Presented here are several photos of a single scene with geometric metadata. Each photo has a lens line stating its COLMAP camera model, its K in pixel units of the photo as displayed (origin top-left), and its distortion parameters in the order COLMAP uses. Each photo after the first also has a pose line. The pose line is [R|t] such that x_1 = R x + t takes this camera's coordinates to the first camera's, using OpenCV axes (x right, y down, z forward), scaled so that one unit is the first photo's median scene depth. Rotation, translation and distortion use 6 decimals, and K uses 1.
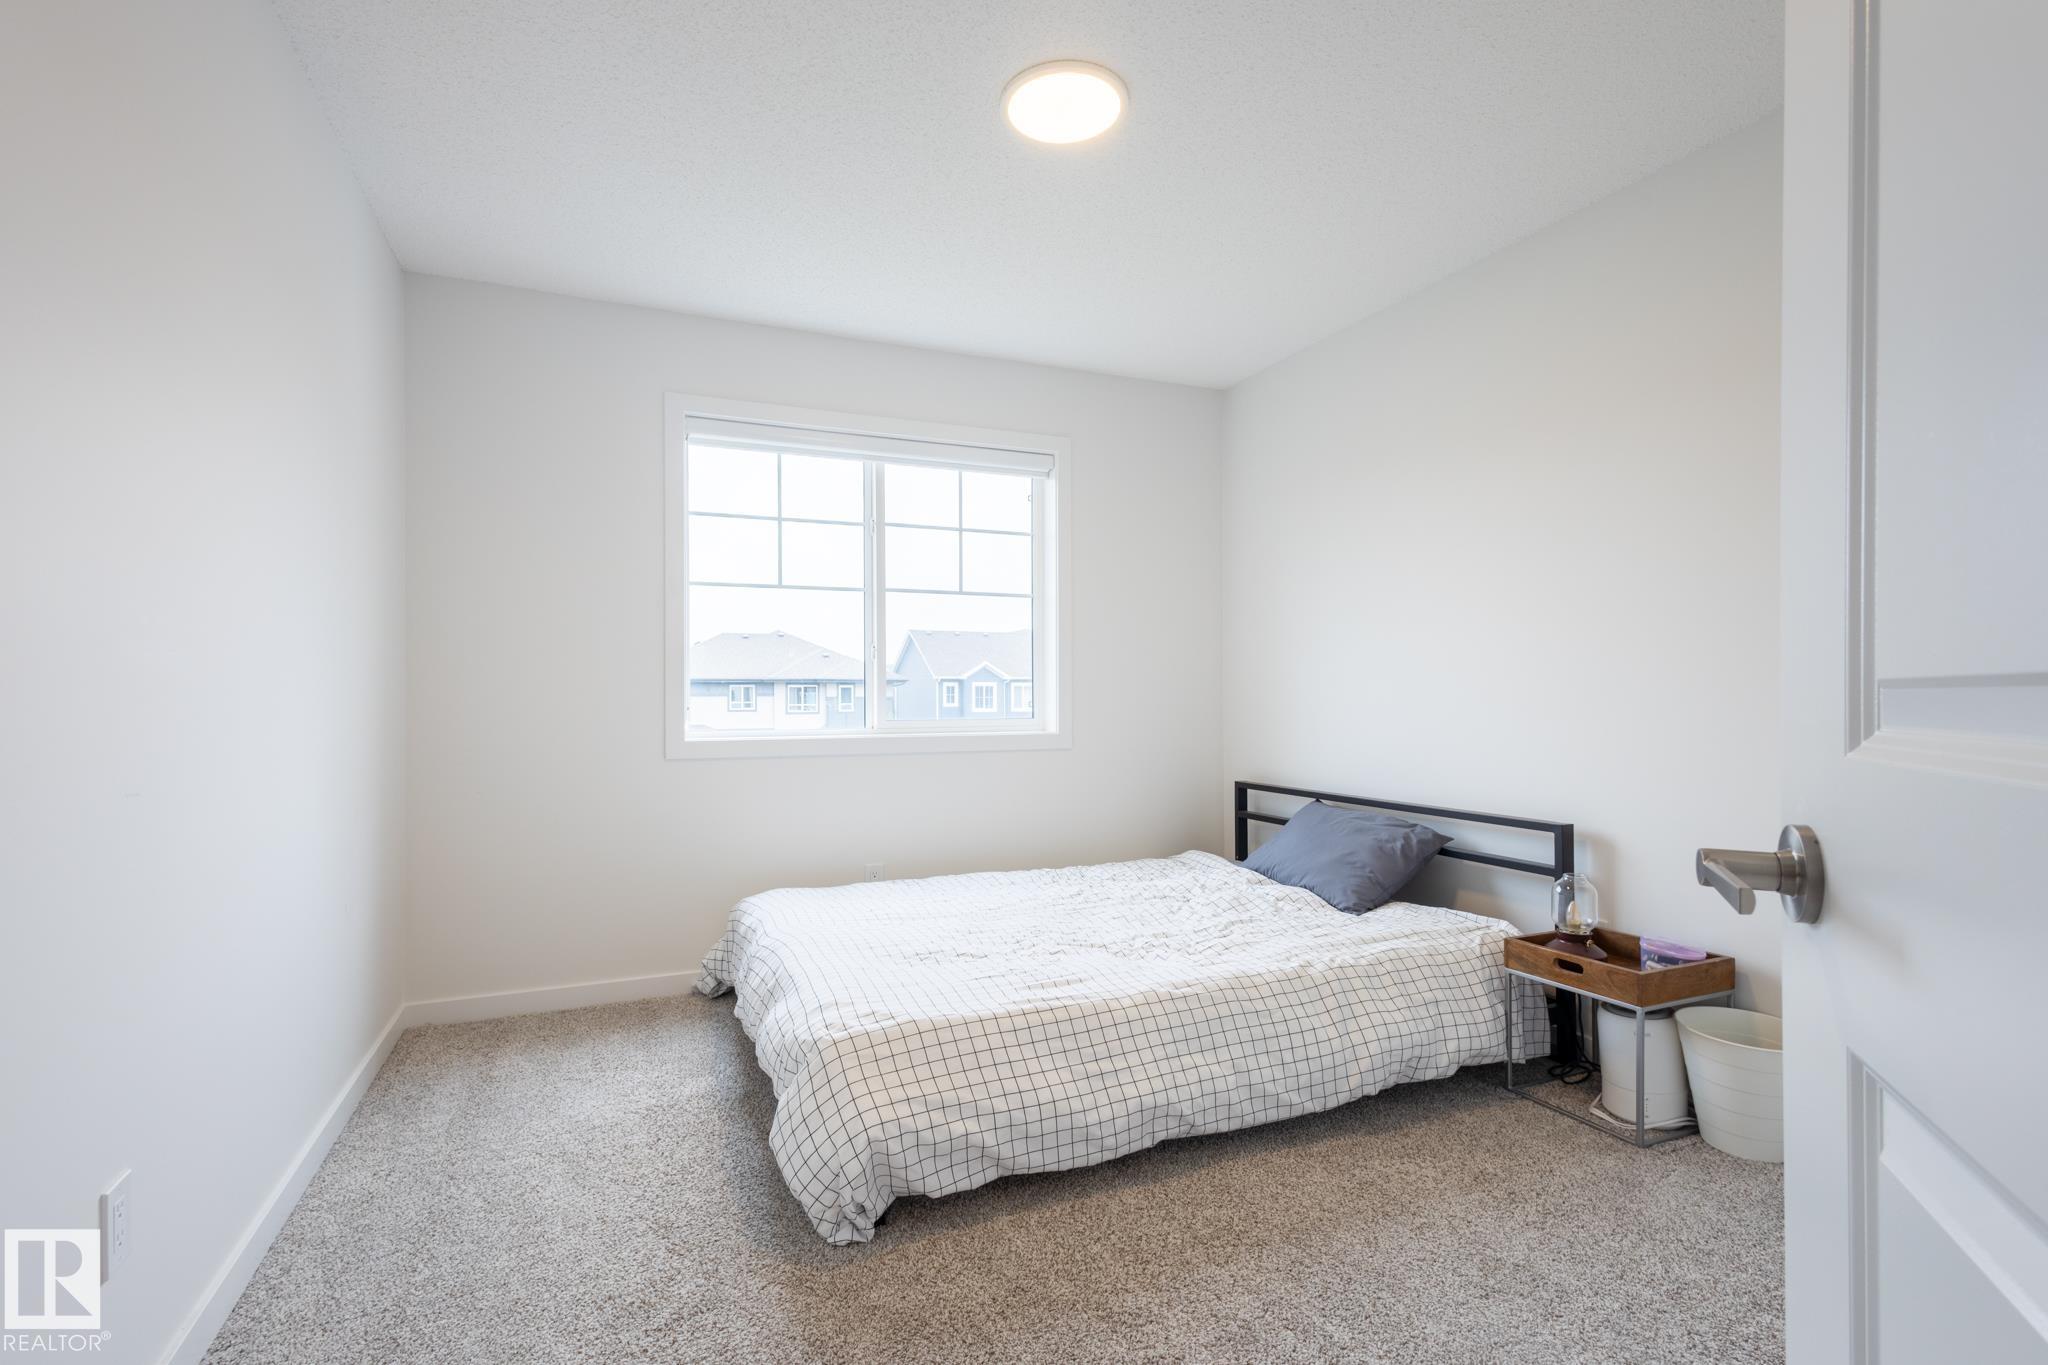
lens RADIAL K [[954.8, 0, 1013.1], [0, 954.8, 684.8], [0, 0, 1]] dist [0.006272, 0.000533]
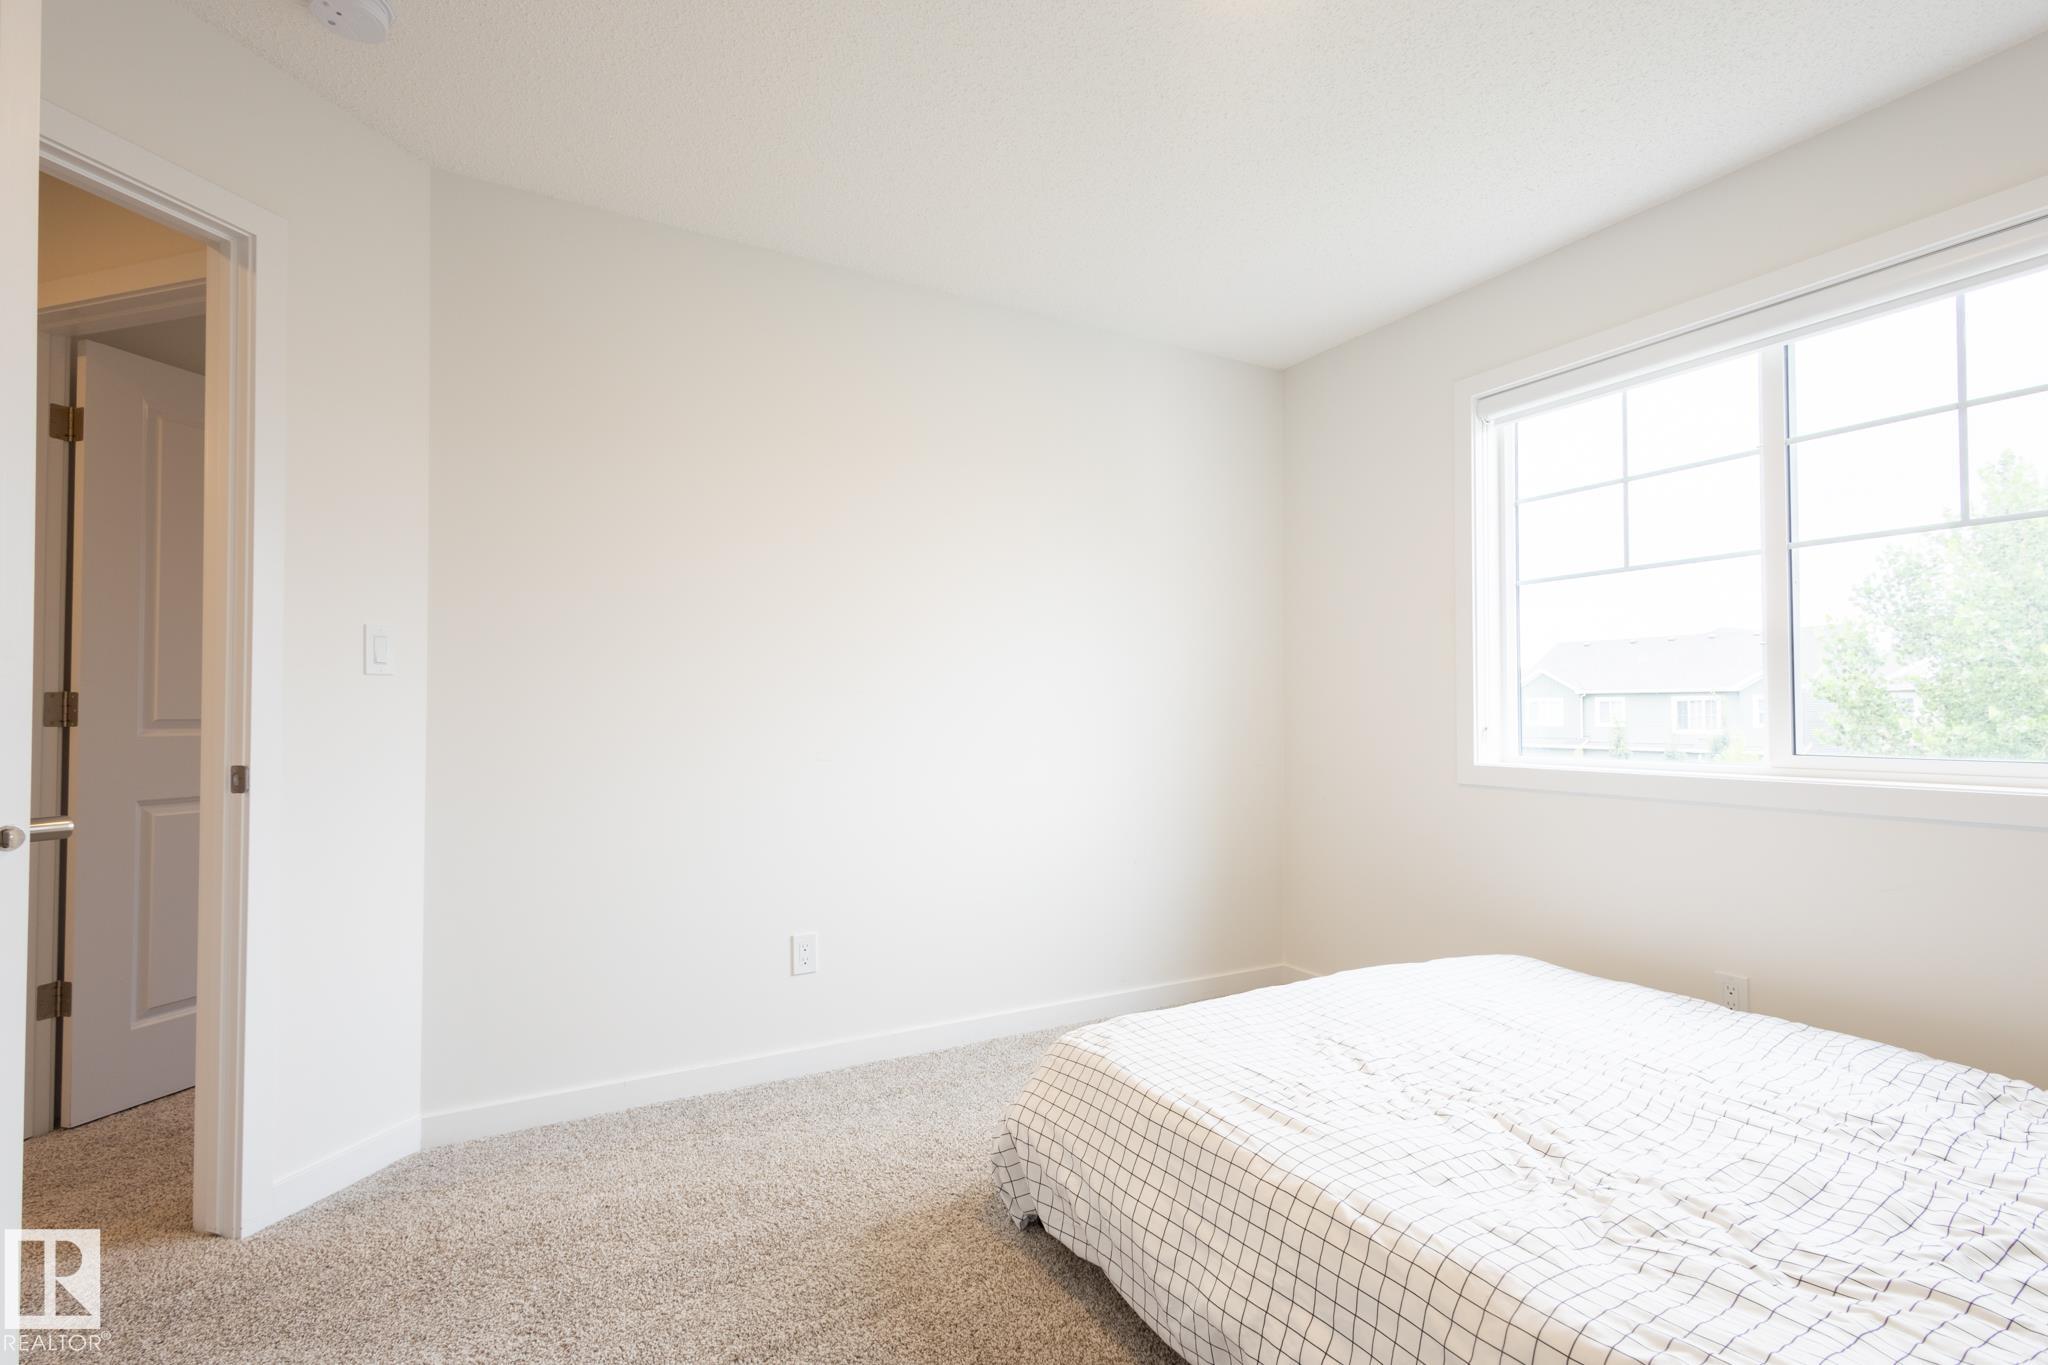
lens RADIAL K [[954.8, 0, 1016.8], [0, 954.8, 690.5], [0, 0, 1]] dist [0.006272, 0.000533]
pose [[0.091984, -0.020934, -0.995540, 0.738626], [0.010338, 0.999745, -0.020067, 0.005070], [0.995707, -0.008446, 0.092177, 0.728642]]
